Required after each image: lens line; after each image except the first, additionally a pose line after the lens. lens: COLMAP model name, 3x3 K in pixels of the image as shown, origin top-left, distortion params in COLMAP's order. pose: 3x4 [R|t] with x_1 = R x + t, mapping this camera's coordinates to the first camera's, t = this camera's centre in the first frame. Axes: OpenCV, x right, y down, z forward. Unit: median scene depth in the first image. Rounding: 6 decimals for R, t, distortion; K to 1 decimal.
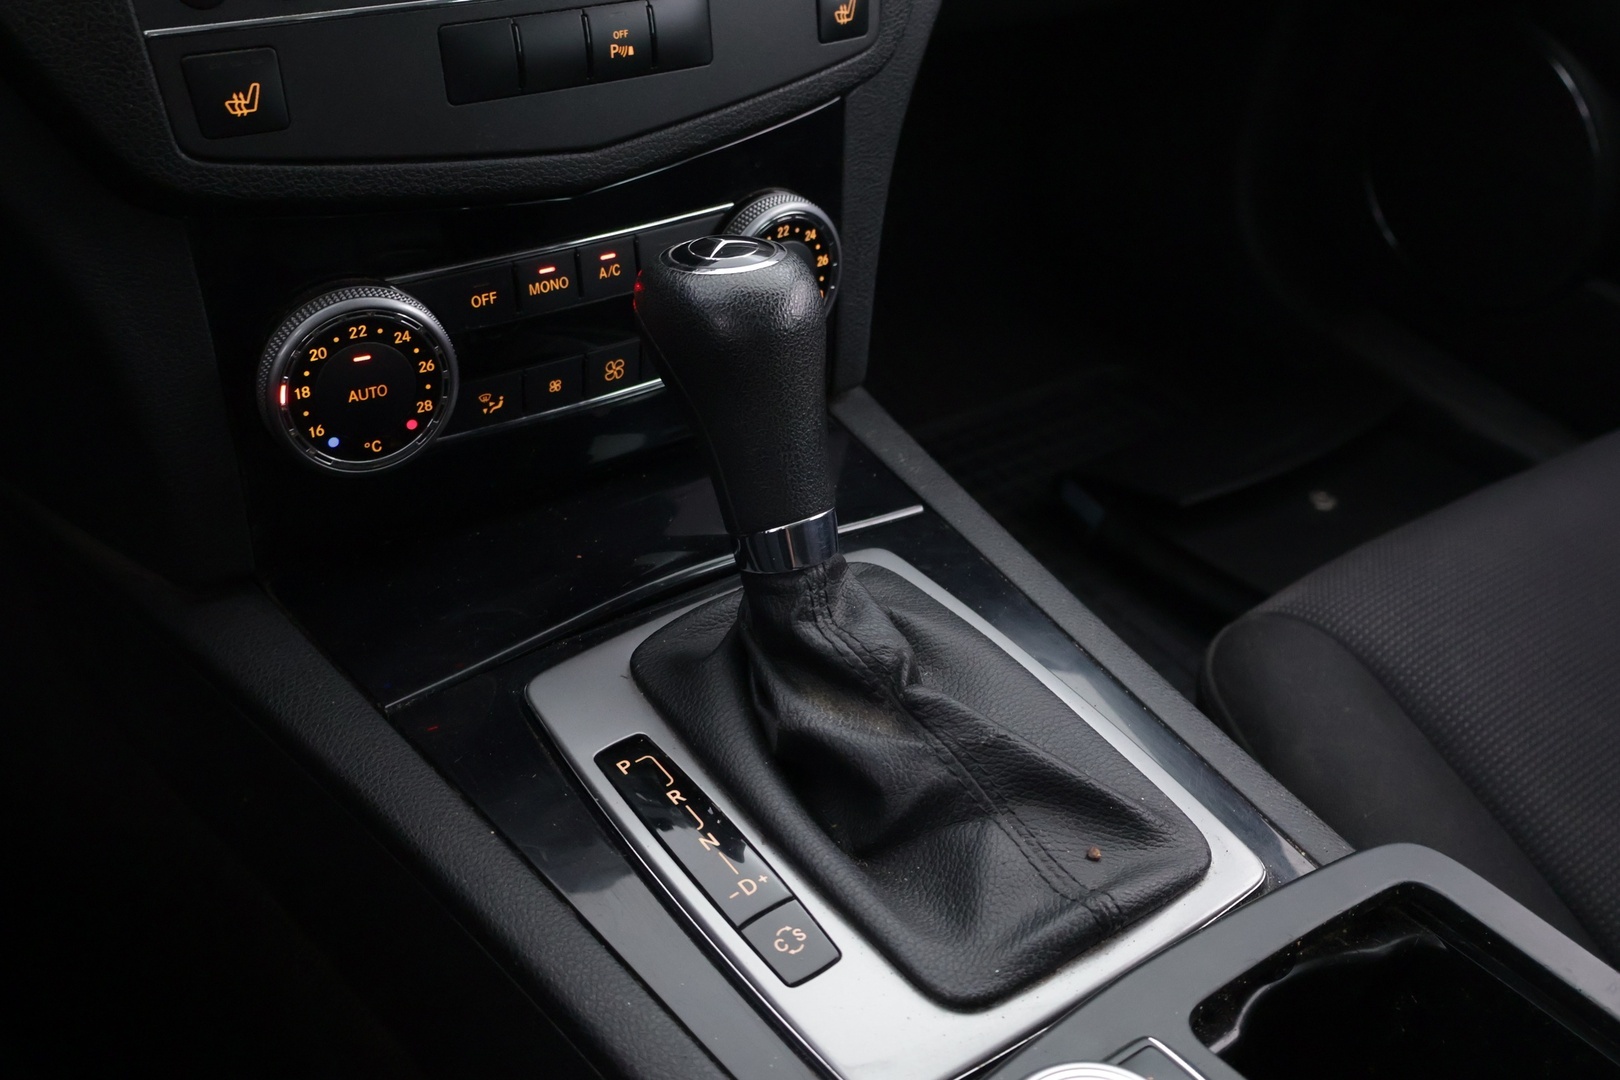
lens RADIAL K [[1617.6, 0, 806.2], [0, 1617.6, 540.2], [0, 0, 1]] dist [0.013351, 0.000000]
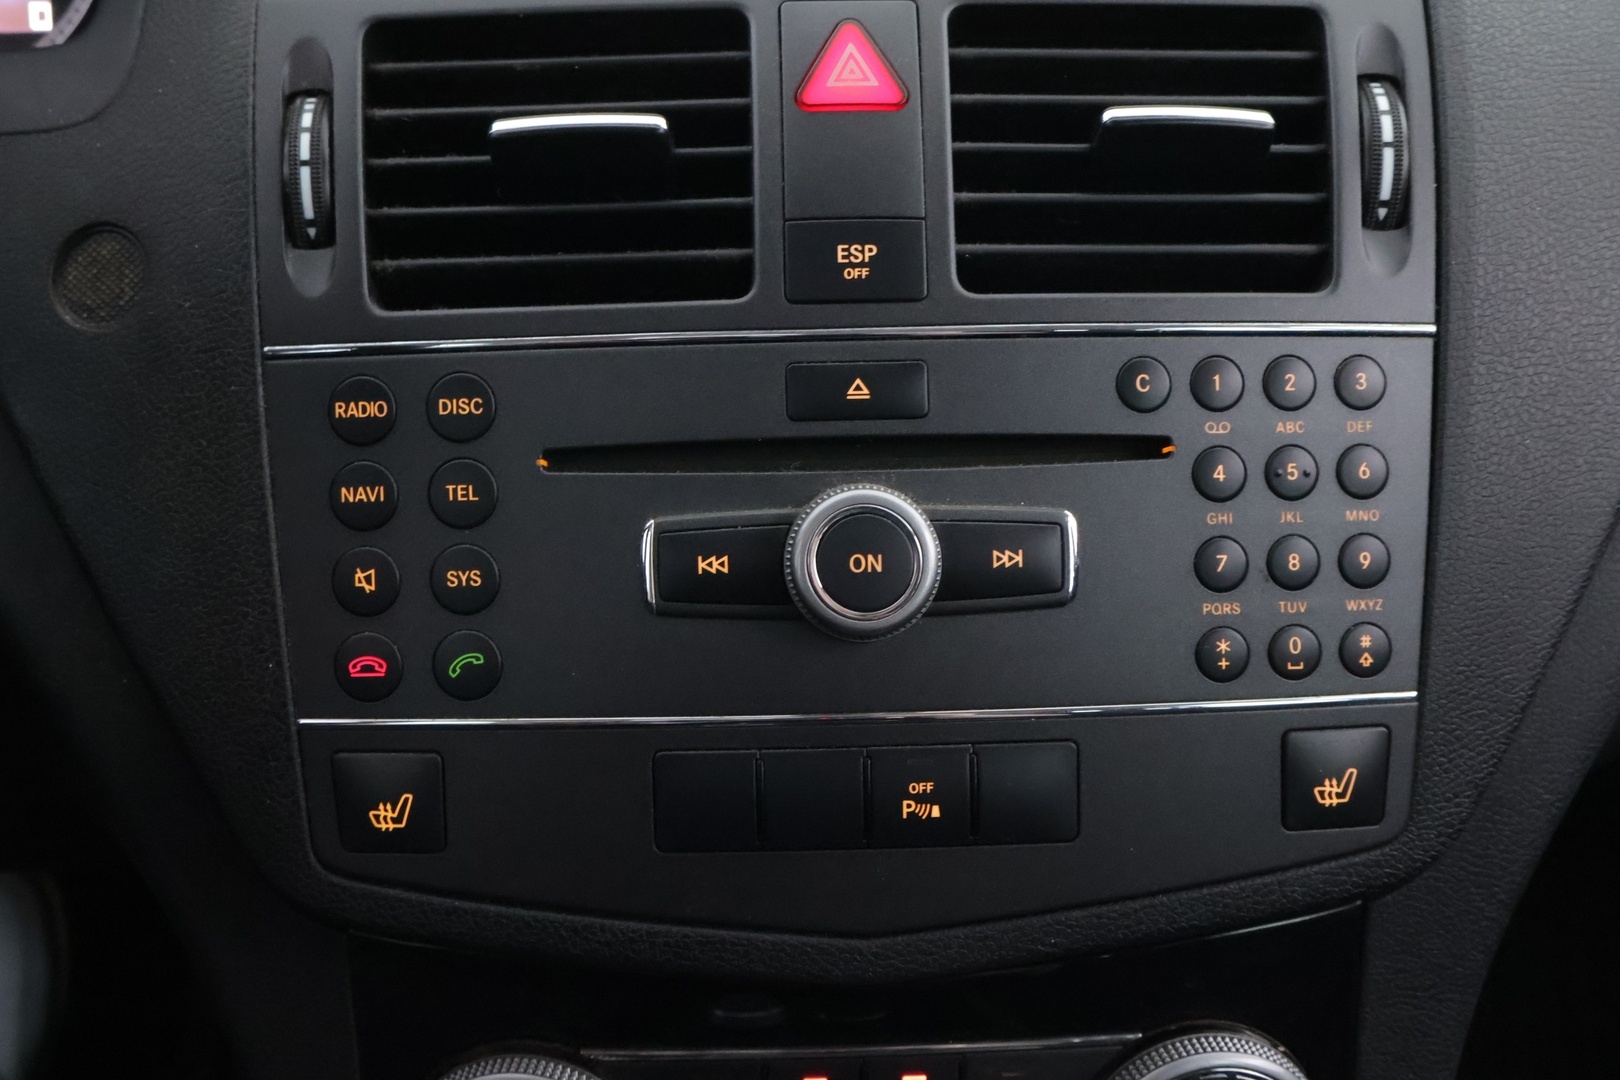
lens RADIAL K [[1751.2, 0, 820.0], [0, 1751.2, 536.4], [0, 0, 1]] dist [0.014403, 0.000000]
pose [[0.819871, 0.086436, -0.565986, 0.287807], [-0.261682, 0.935818, -0.236150, -0.237232], [0.509248, 0.341721, 0.789869, 0.359898]]
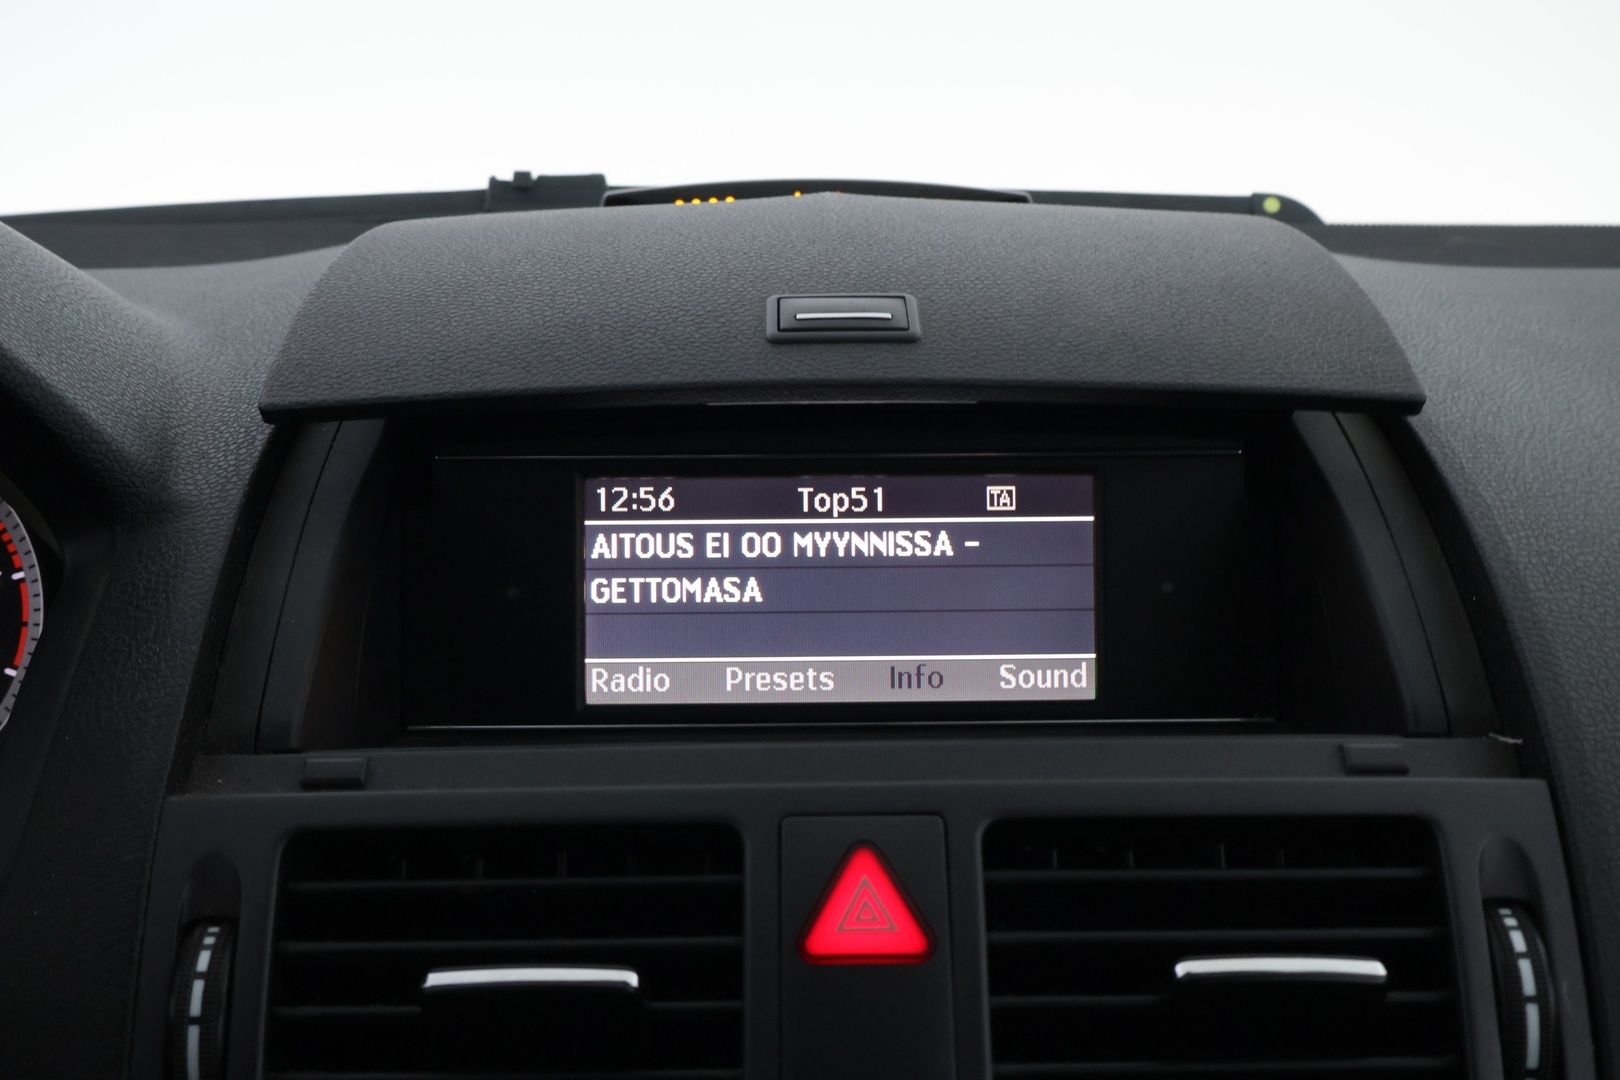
lens RADIAL K [[1751.2, 0, 804.7], [0, 1751.2, 538.6], [0, 0, 1]] dist [0.014403, 0.000000]
pose [[0.806539, -0.039562, -0.589855, 0.200590], [-0.275647, 0.857496, -0.434418, -0.461967], [0.522985, 0.512967, 0.680699, 0.397315]]
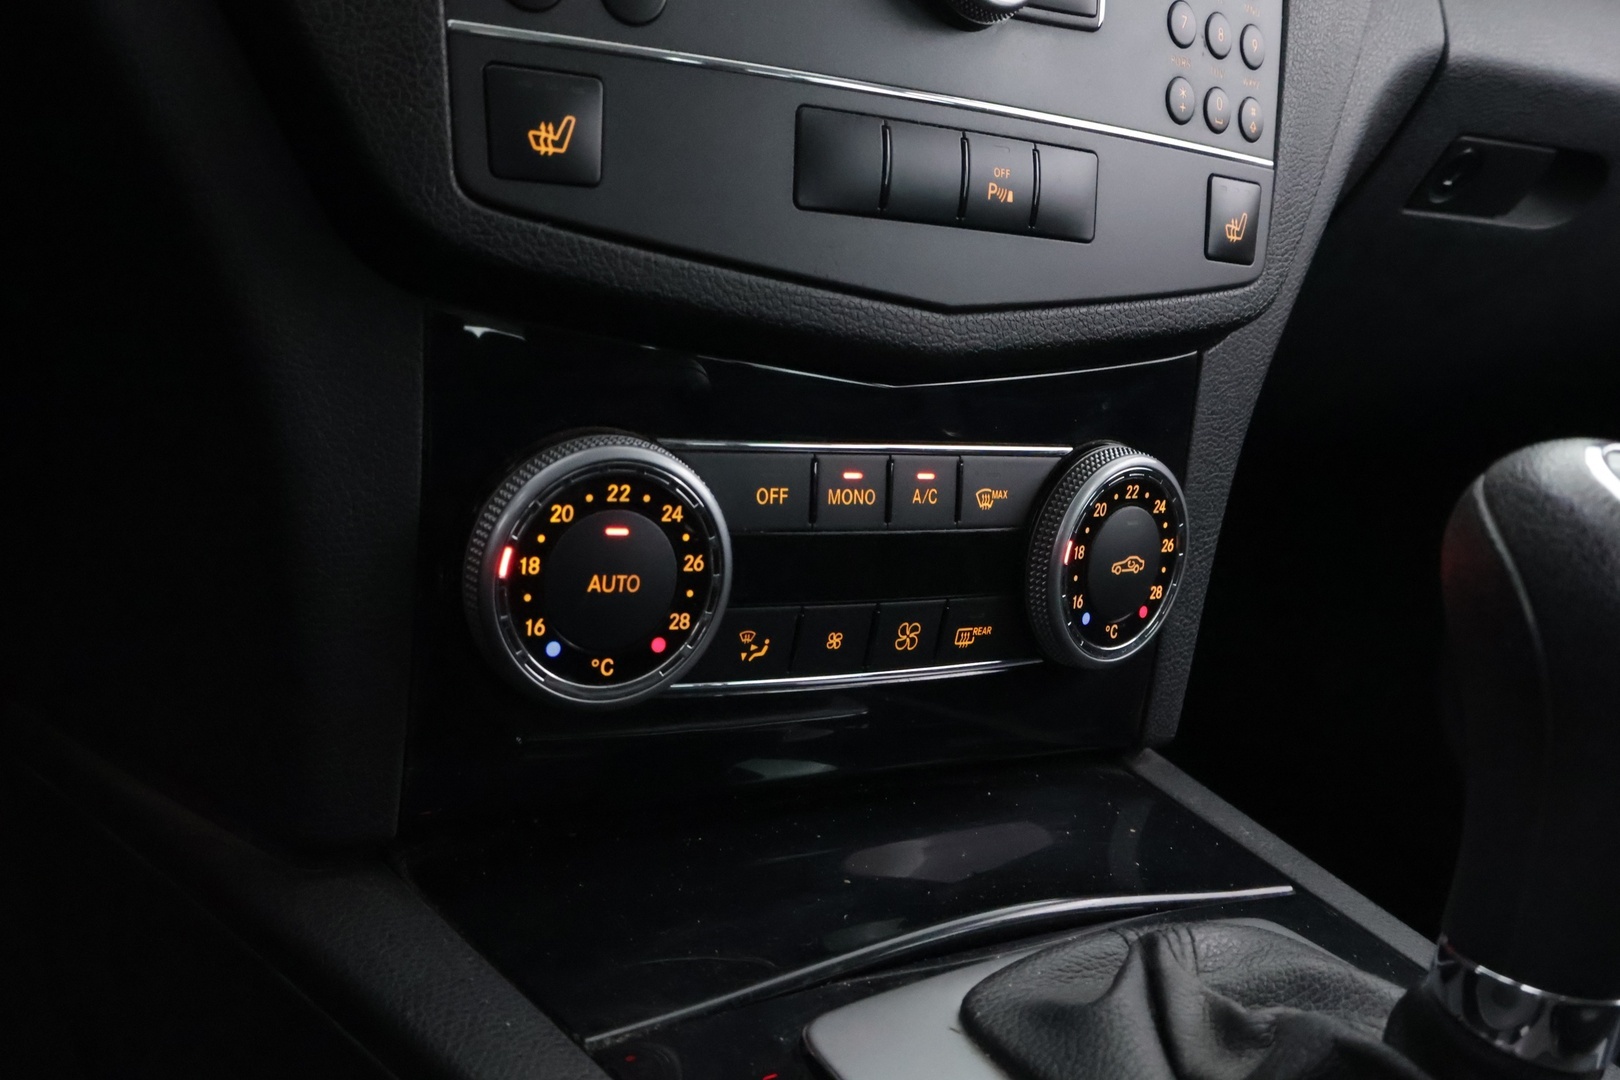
lens RADIAL K [[1751.2, 0, 807.1], [0, 1751.2, 534.3], [0, 0, 1]] dist [0.014403, 0.000000]
pose [[0.995544, 0.094292, 0.000481, -0.203361], [-0.088205, 0.933055, -0.348753, 0.159144], [-0.033333, 0.347156, 0.937215, 0.293882]]
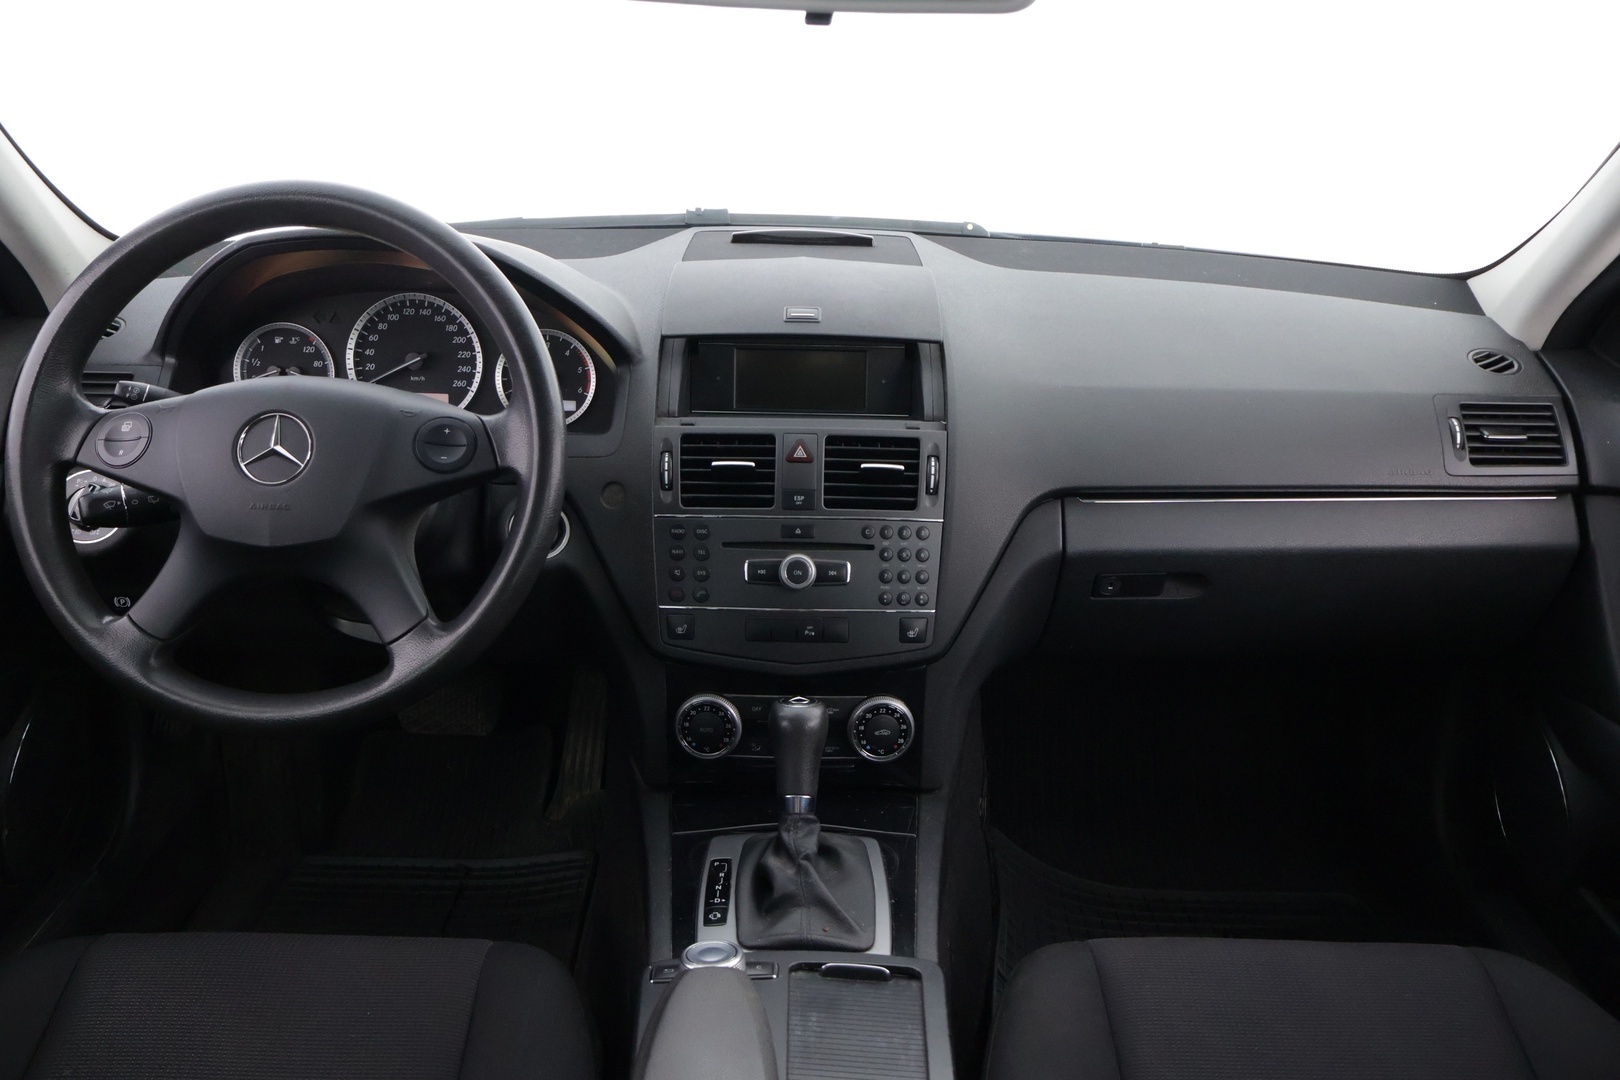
lens RADIAL K [[1385.0, 0, 805.8], [0, 1385.0, 550.1], [0, 0, 1]] dist [0.000215, 0.017892]
pose [[0.802497, 0.110325, -0.586367, 1.404005], [-0.303280, 0.921755, -0.241638, 0.172140], [0.513828, 0.371747, 0.773165, -1.038406]]
